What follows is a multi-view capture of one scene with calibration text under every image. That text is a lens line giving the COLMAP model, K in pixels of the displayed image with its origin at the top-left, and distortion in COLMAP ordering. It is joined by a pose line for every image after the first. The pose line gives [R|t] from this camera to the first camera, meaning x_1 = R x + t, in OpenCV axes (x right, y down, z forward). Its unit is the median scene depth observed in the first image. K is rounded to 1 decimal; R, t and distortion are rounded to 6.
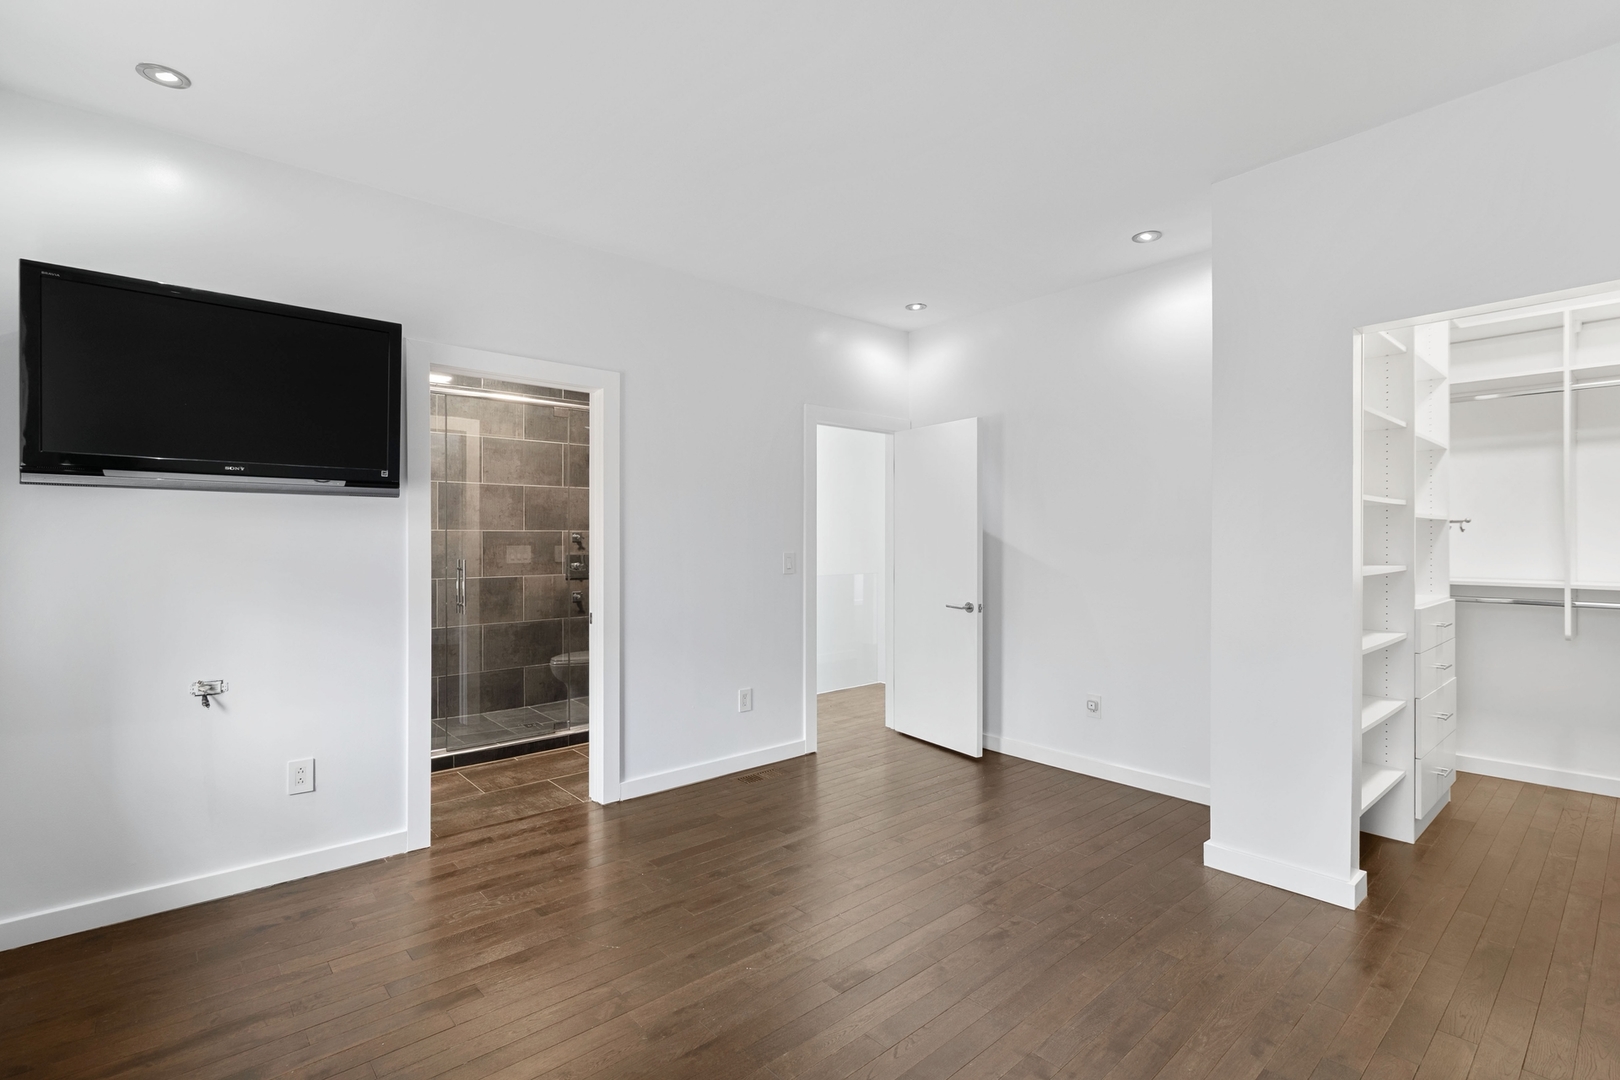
lens RADIAL K [[769.5, 0, 807.0], [0, 769.5, 536.4], [0, 0, 1]] dist [0.010534, 0.000455]
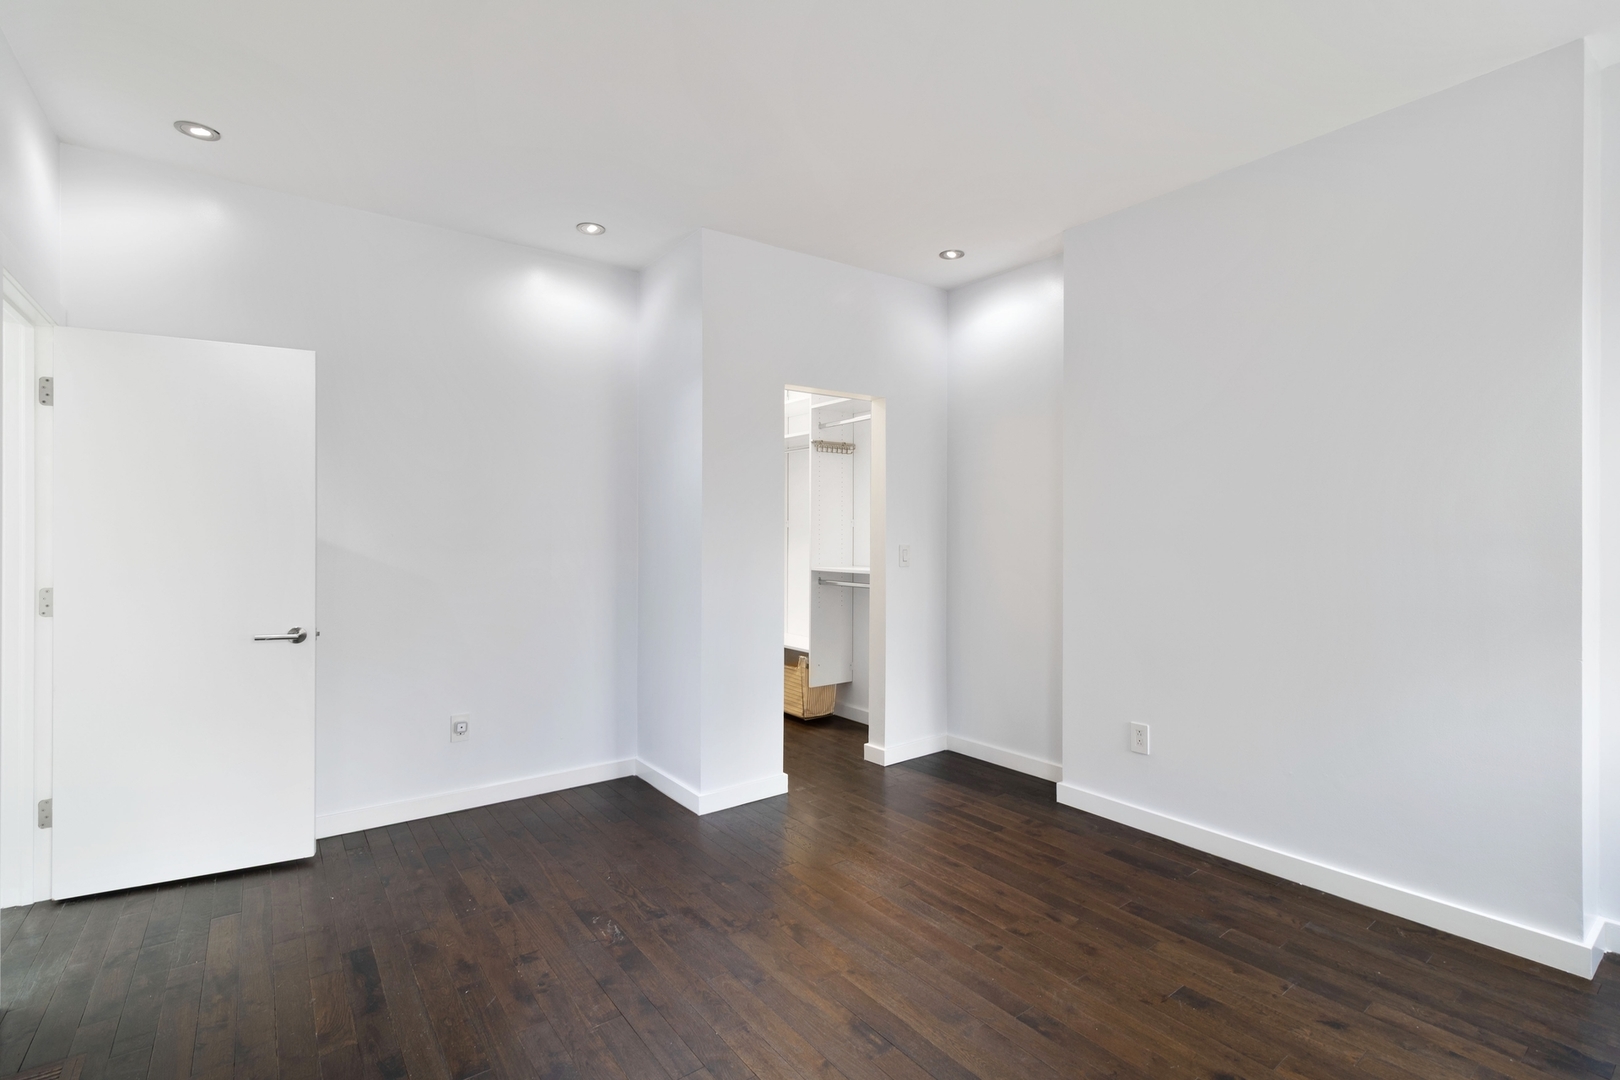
lens RADIAL K [[769.5, 0, 807.0], [0, 769.5, 536.4], [0, 0, 1]] dist [0.010534, 0.000455]
pose [[0.077415, -0.004205, 0.996990, -0.469208], [0.002258, 0.999989, 0.004042, 0.006301], [-0.996996, 0.001939, 0.077423, 0.580847]]
